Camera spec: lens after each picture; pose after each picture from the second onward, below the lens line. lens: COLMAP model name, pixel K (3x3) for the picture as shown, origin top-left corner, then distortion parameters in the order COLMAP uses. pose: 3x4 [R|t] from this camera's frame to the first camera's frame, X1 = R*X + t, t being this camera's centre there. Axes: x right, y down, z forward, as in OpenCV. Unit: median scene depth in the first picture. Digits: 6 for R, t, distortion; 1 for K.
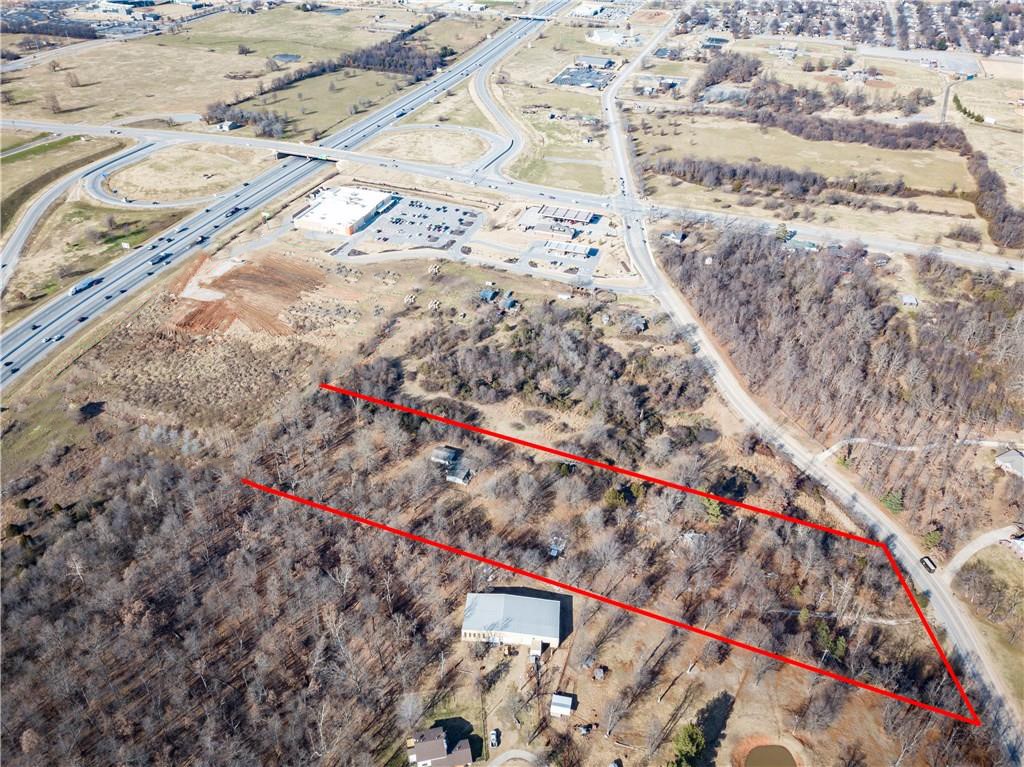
lens RADIAL K [[782.4, 0, 512.0], [0, 782.4, 383.5], [0, 0, 1]] dist [0.024992, -0.008682]
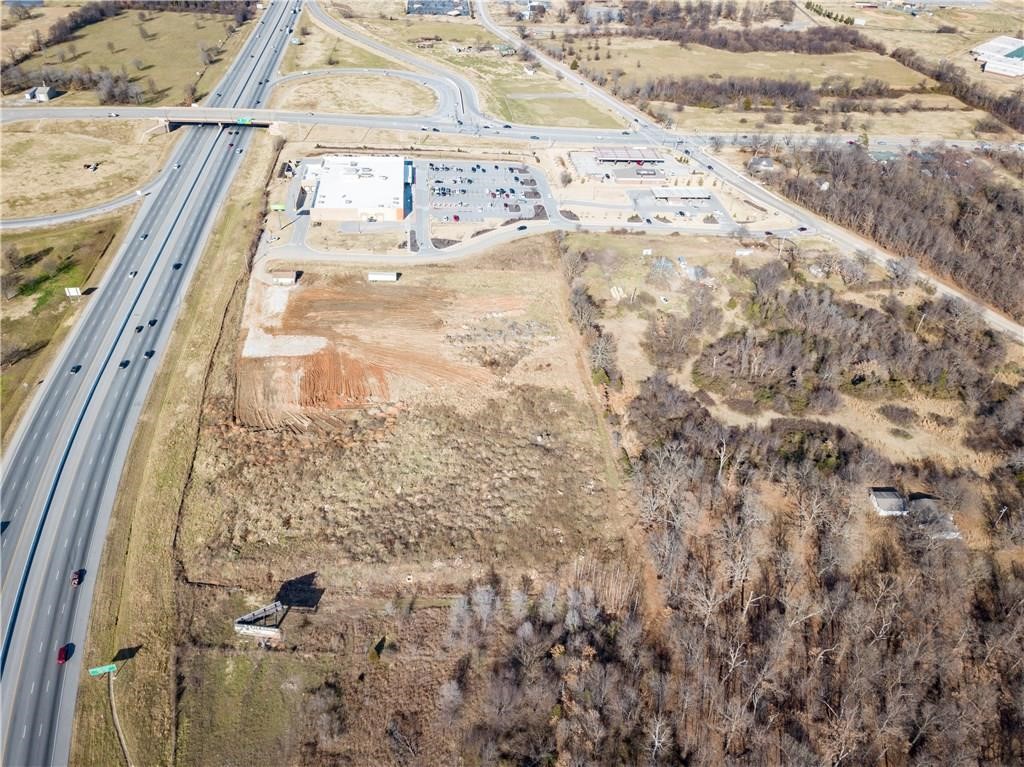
lens RADIAL K [[782.4, 0, 512.0], [0, 782.4, 383.5], [0, 0, 1]] dist [0.024992, -0.008682]
pose [[0.912070, -0.221085, 0.345325, -0.440144], [0.204254, 0.975230, 0.084889, -0.098005], [-0.355539, -0.006890, 0.934636, 0.356415]]
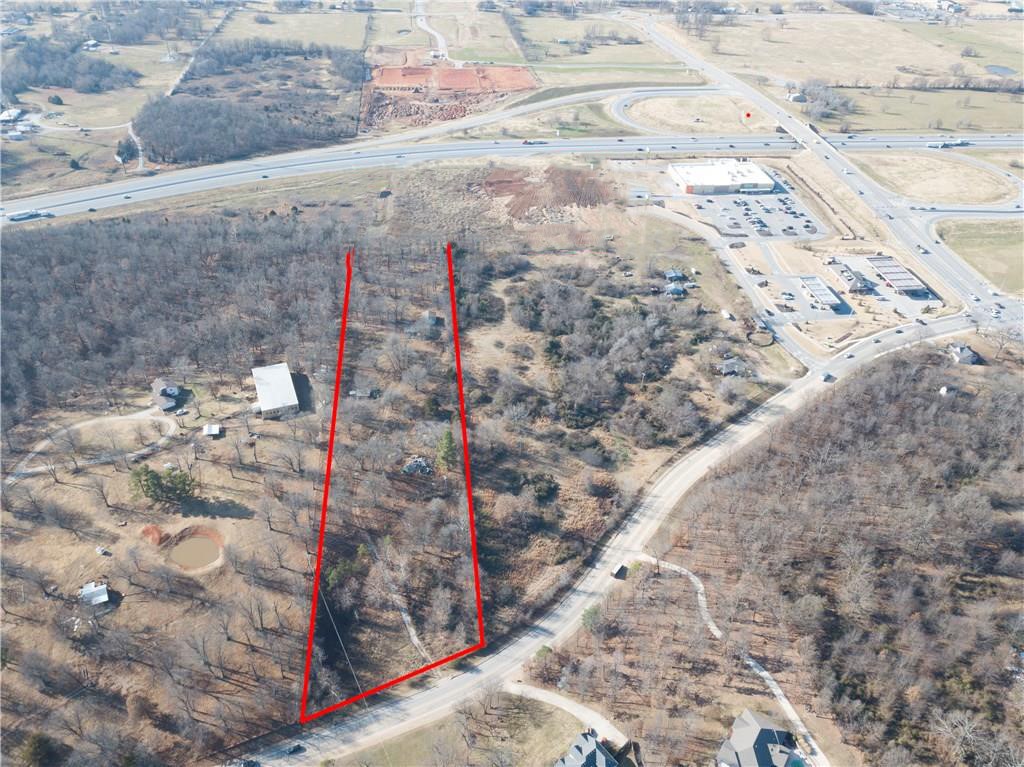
lens RADIAL K [[782.4, 0, 512.0], [0, 782.4, 383.5], [0, 0, 1]] dist [0.024992, -0.008682]
pose [[0.439581, 0.529011, -0.725890, 0.666179], [-0.525502, 0.806880, 0.269803, -0.163246], [0.728434, 0.262856, 0.632685, 0.260879]]
